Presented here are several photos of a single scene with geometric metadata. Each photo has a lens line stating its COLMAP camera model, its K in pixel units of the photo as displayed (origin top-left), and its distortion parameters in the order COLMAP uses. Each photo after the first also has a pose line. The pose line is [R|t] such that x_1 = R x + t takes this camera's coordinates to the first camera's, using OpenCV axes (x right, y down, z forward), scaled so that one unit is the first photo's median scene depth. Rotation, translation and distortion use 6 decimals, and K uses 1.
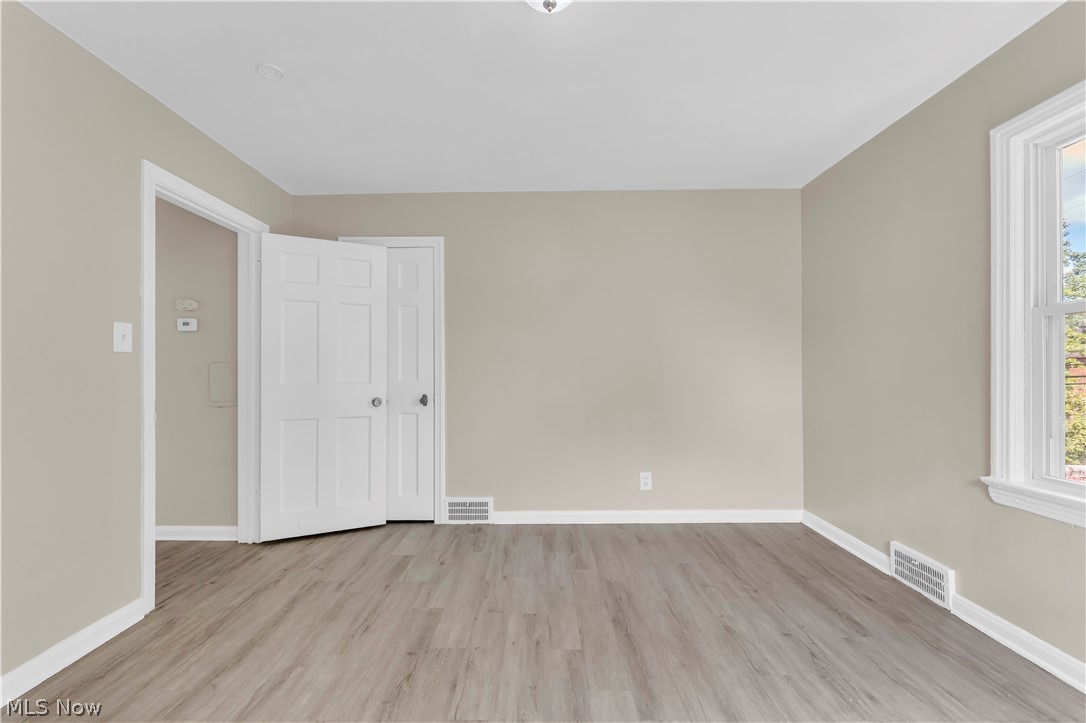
lens RADIAL K [[443.7, 0, 533.2], [0, 443.7, 369.1], [0, 0, 1]] dist [0.000704, -0.000191]
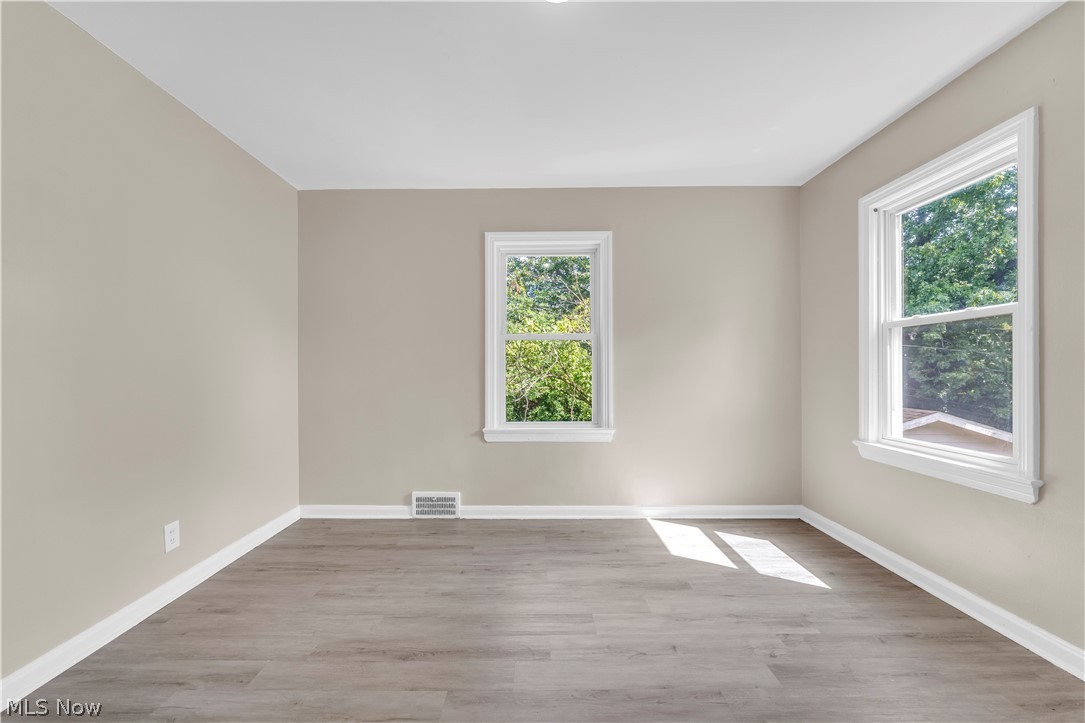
lens RADIAL K [[438.5, 0, 540.1], [0, 438.5, 367.0], [0, 0, 1]] dist [-0.000154, 0.000018]
pose [[-0.006737, 0.005467, 0.999962, -0.552963], [0.007549, 0.999957, -0.005416, 0.009944], [-0.999949, 0.007512, -0.006778, 0.613639]]
